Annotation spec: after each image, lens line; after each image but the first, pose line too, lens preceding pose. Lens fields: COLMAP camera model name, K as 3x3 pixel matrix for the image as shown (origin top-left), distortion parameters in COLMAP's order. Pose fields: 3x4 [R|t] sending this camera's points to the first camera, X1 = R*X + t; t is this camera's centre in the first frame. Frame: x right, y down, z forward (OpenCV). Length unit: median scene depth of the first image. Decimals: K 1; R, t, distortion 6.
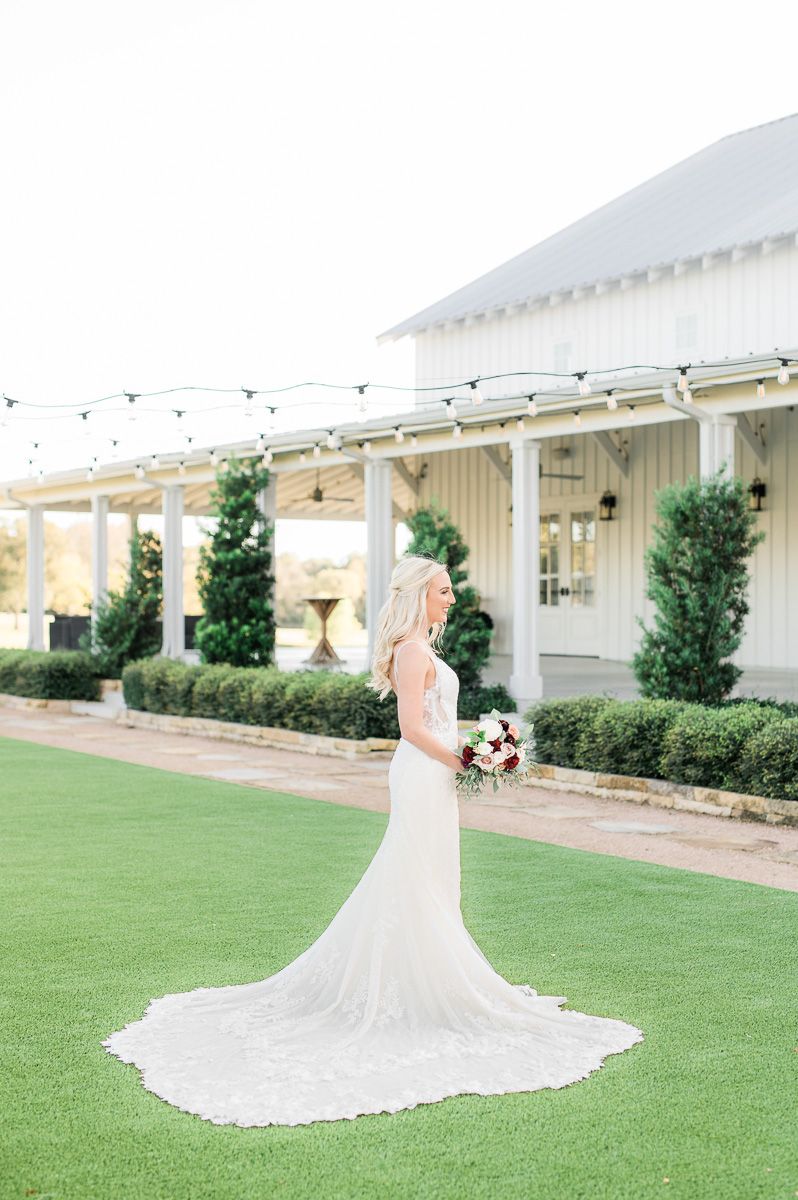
lens RADIAL K [[1999.6, 0, 402.5], [0, 1999.6, 598.9], [0, 0, 1]] dist [0.058953, 0.000000]
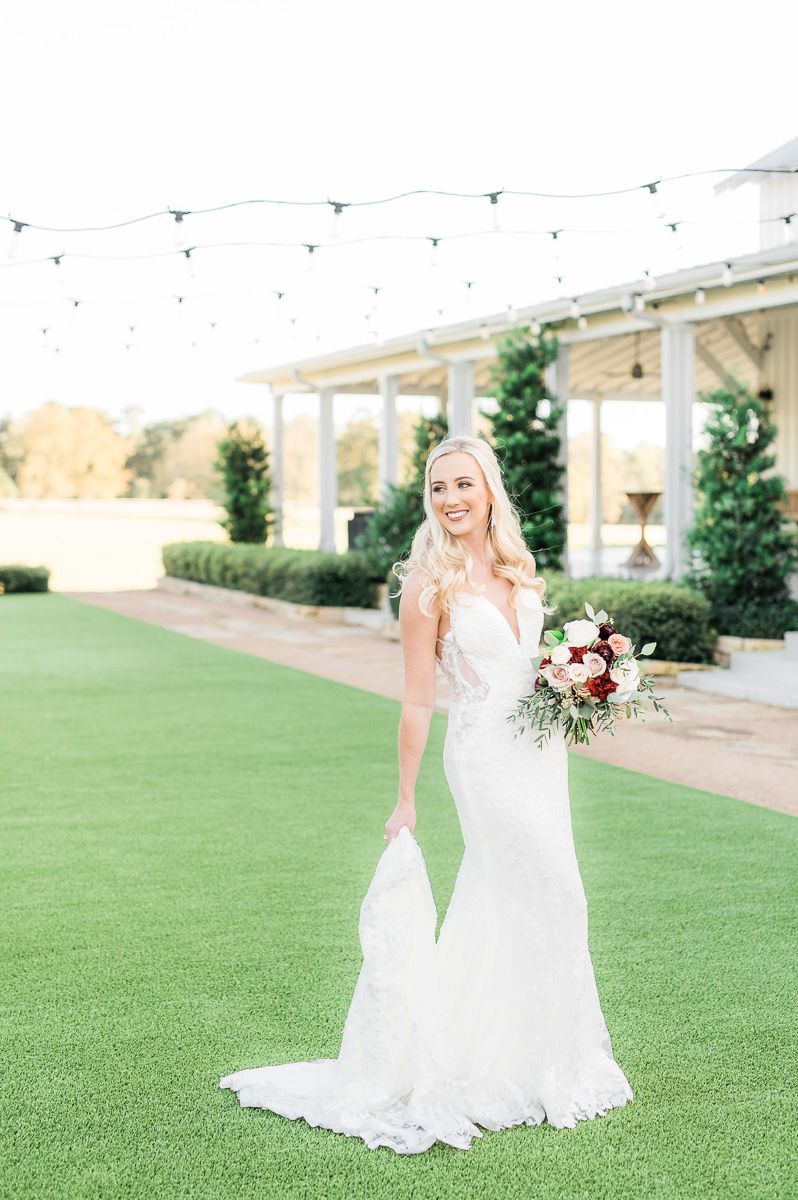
lens RADIAL K [[2122.7, 0, 393.9], [0, 2122.7, 598.1], [0, 0, 1]] dist [0.042910, 0.000000]
pose [[0.981034, 0.007657, -0.193683, 0.039991], [0.001780, 0.998821, 0.048503, 0.001154], [0.193826, -0.047927, 0.979864, 0.098259]]
